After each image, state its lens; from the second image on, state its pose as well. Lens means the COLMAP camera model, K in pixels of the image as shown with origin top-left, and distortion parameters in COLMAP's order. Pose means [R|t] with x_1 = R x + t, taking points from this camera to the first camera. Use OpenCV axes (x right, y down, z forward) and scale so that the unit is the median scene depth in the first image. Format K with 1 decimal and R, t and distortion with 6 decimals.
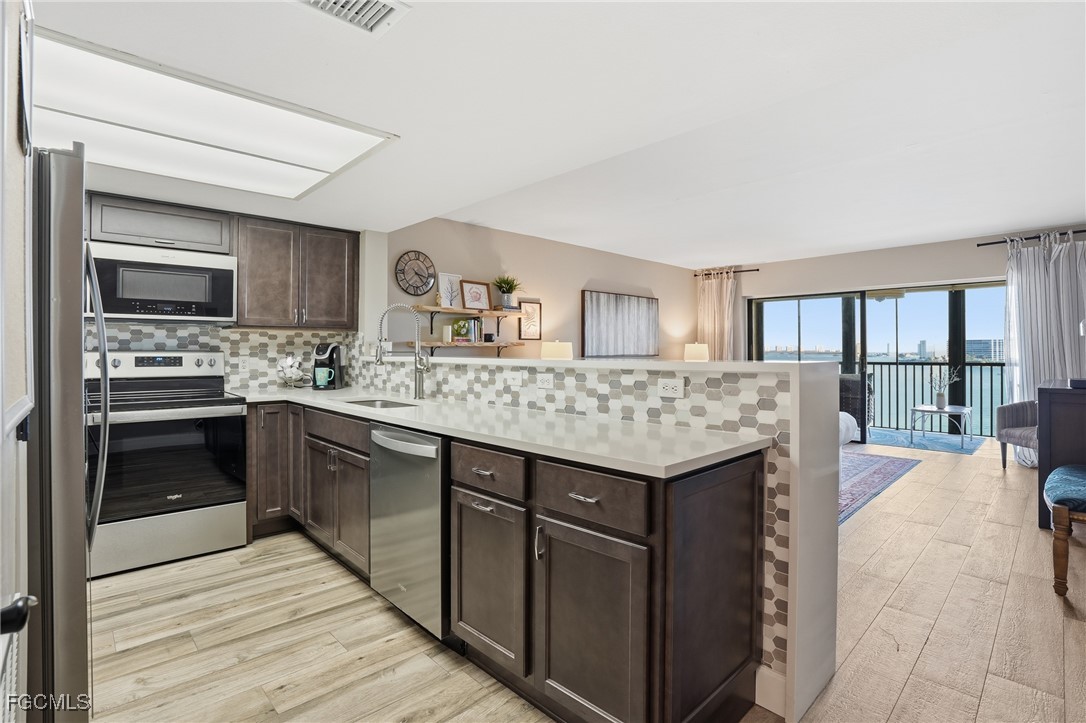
lens RADIAL K [[509.5, 0, 543.1], [0, 509.5, 345.5], [0, 0, 1]] dist [-0.053223, 0.016880]
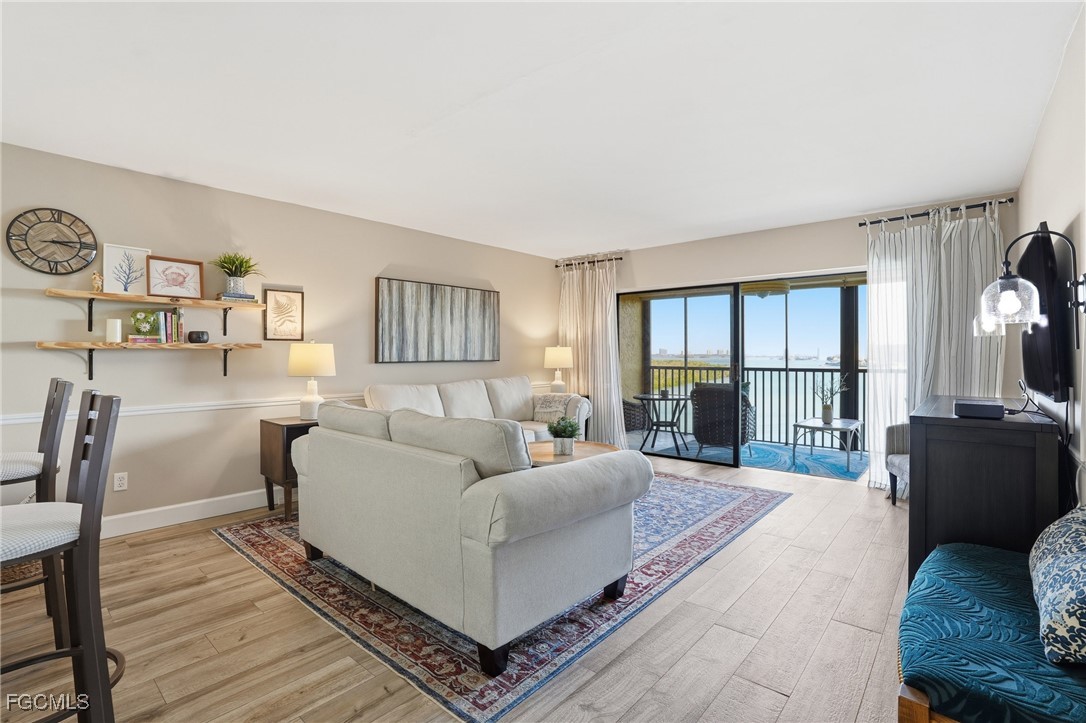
lens RADIAL K [[509.5, 0, 536.3], [0, 509.5, 350.1], [0, 0, 1]] dist [-0.053223, 0.016880]
pose [[0.995543, 0.001163, 0.094302, 0.309599], [-0.001221, 0.999999, 0.000556, 0.001822], [-0.094301, -0.000669, 0.995544, 0.265293]]
